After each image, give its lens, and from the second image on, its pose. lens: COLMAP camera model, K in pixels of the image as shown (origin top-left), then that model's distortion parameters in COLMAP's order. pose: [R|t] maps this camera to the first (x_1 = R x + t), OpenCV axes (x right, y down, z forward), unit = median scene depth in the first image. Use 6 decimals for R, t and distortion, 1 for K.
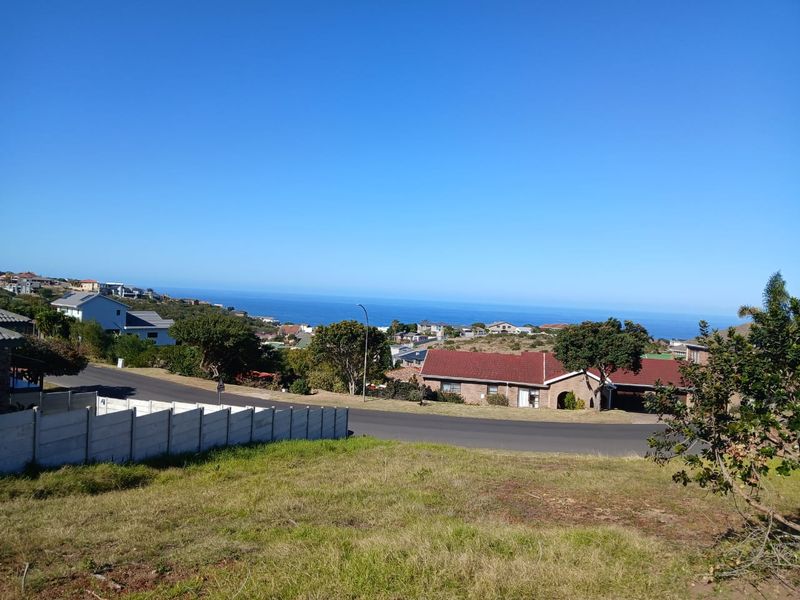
lens RADIAL K [[604.3, 0, 348.7], [0, 604.3, 310.1], [0, 0, 1]] dist [-0.025204, -0.042145]
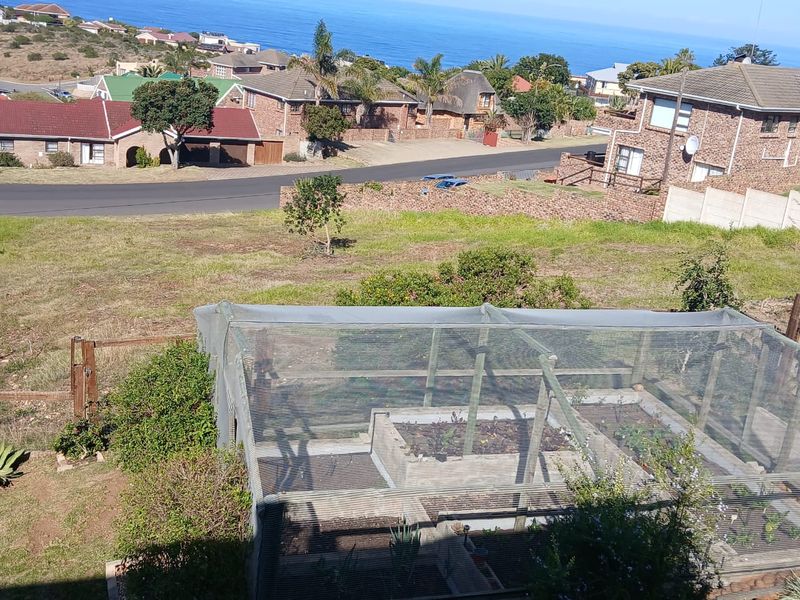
lens RADIAL K [[997.9, 0, 403.8], [0, 997.9, 298.5], [0, 0, 1]] dist [0.010560, 0.000000]
pose [[0.763906, -0.156355, 0.626100, -0.331086], [-0.061298, 0.948237, 0.311591, -0.149605], [-0.642410, -0.276405, 0.714780, -0.458324]]
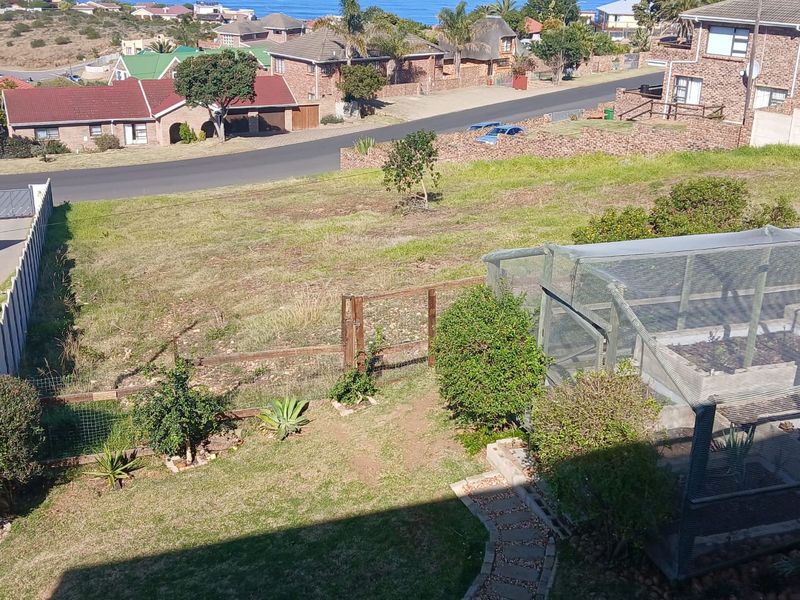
lens RADIAL K [[997.9, 0, 392.9], [0, 997.9, 303.5], [0, 0, 1]] dist [0.010560, 0.000000]
pose [[0.754881, -0.254487, 0.604475, -0.404417], [0.027515, 0.933128, 0.358490, -0.152536], [-0.655284, -0.253985, 0.711403, -0.426730]]
